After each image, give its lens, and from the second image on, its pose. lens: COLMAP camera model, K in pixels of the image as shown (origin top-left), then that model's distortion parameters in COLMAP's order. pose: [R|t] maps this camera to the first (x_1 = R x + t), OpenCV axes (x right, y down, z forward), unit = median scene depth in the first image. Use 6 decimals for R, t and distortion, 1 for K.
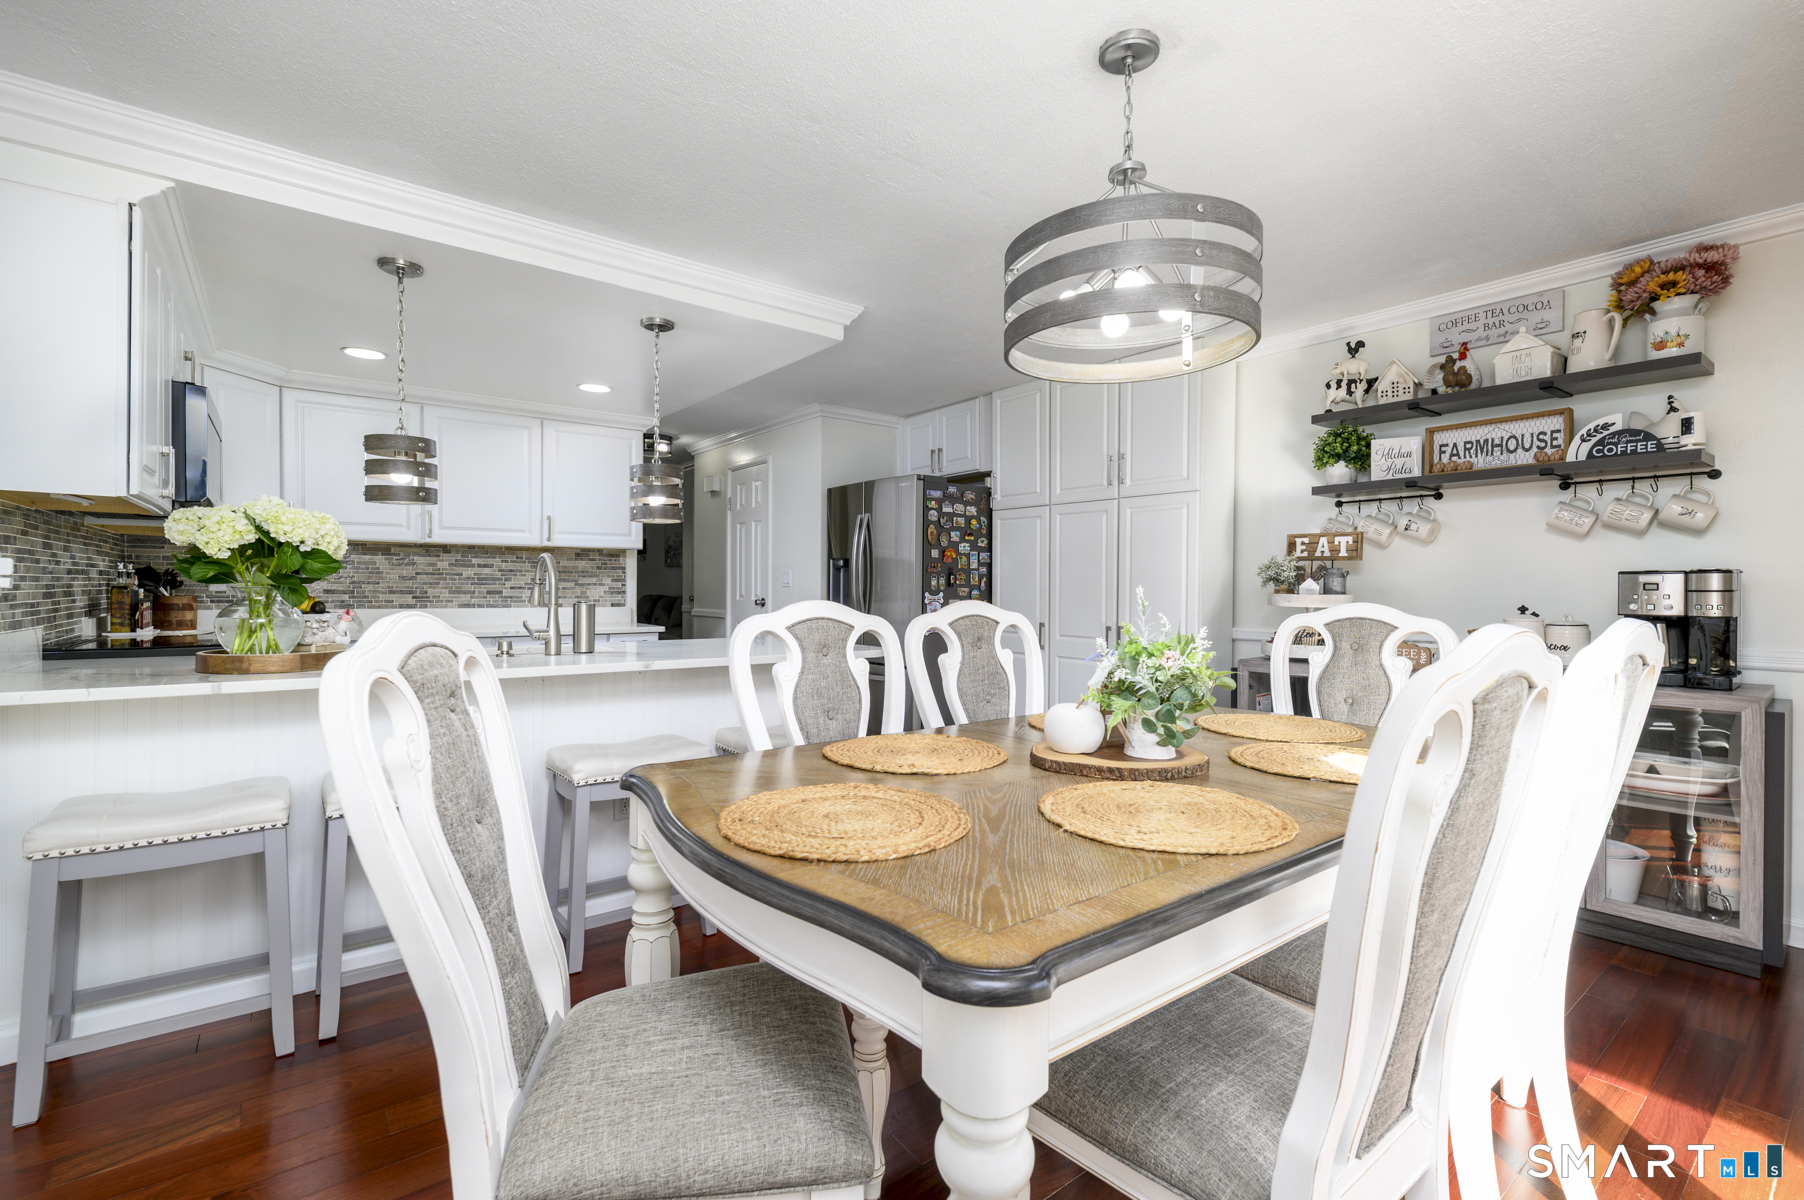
lens RADIAL K [[795.3, 0, 906.2], [0, 795.3, 588.8], [0, 0, 1]] dist [0.000582, -0.001070]
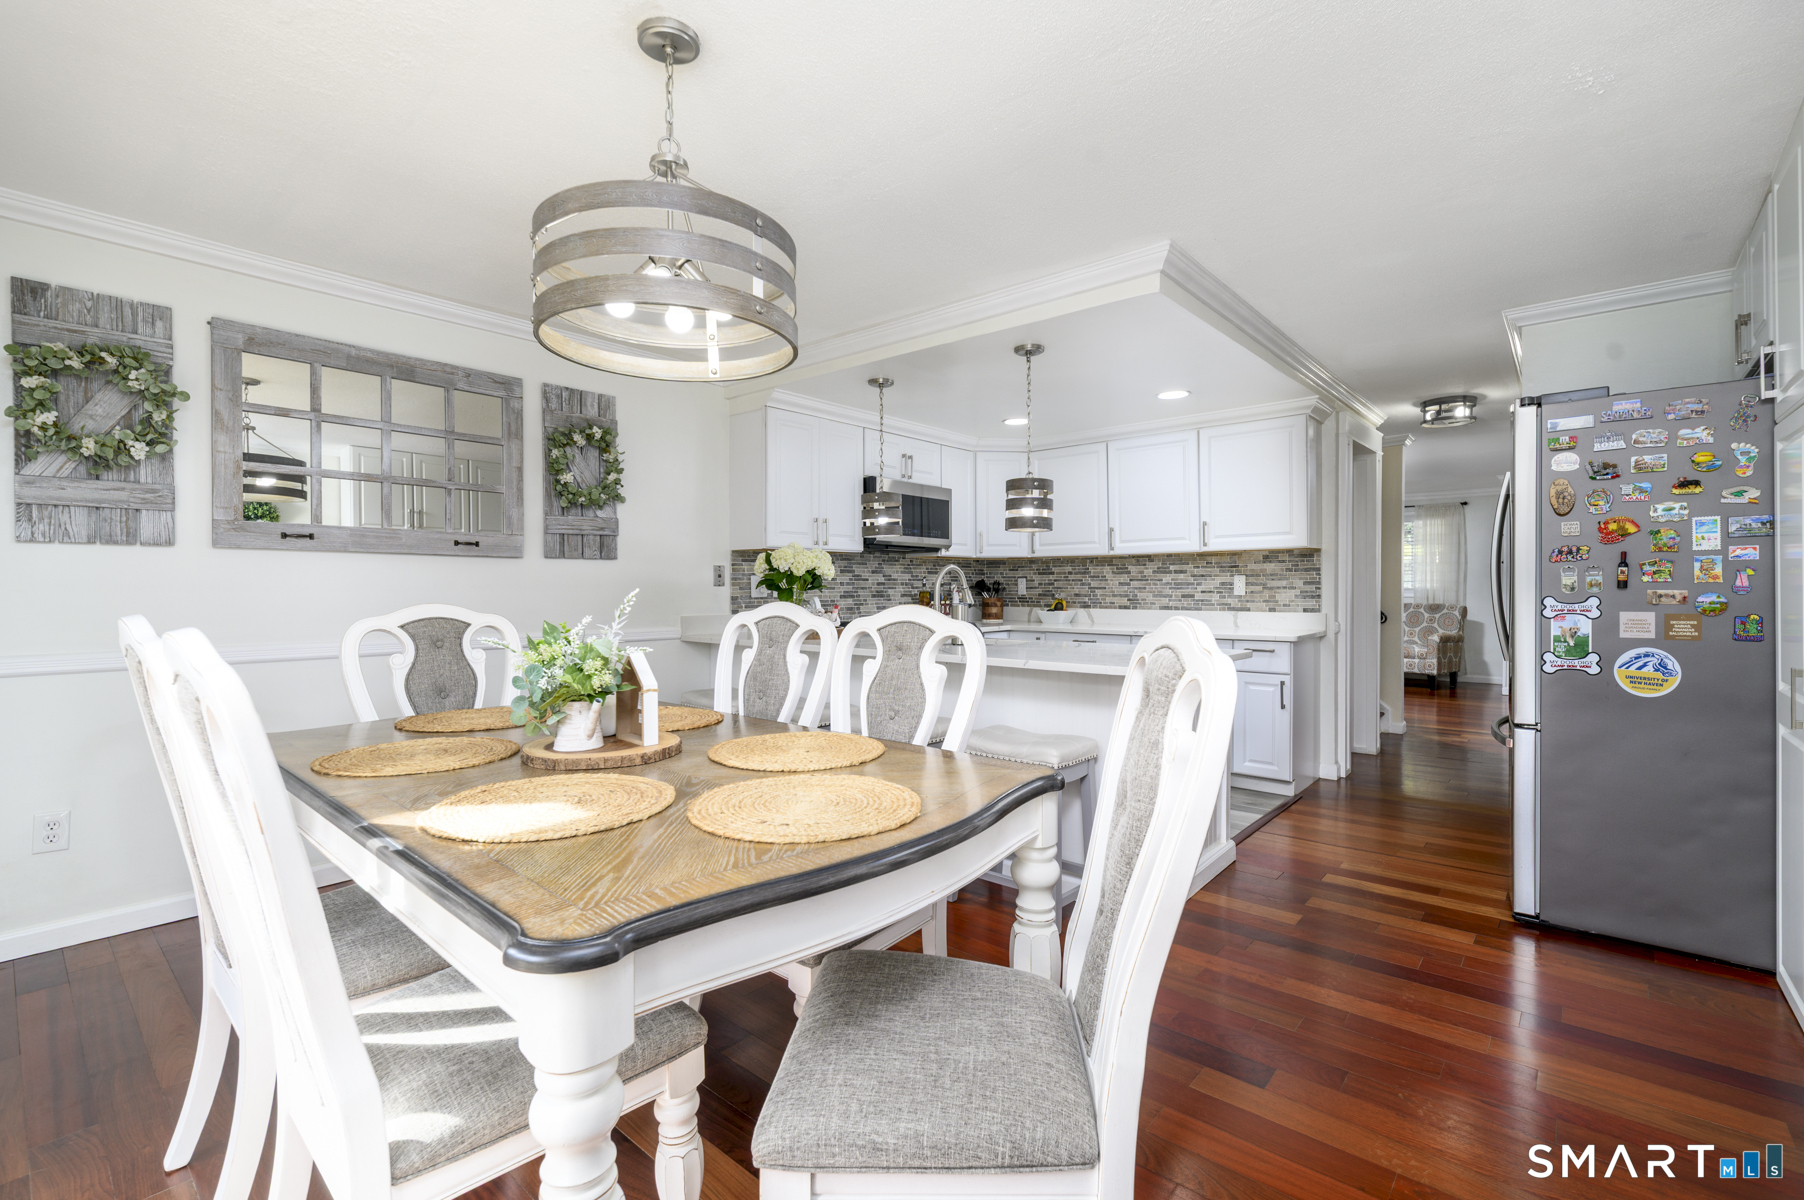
lens RADIAL K [[795.3, 0, 897.7], [0, 795.3, 594.2], [0, 0, 1]] dist [0.000582, -0.001070]
pose [[0.195013, -0.000542, -0.980801, 0.488057], [0.001292, 0.999999, -0.000296, 0.001940], [0.980800, -0.001210, 0.195013, 0.415603]]
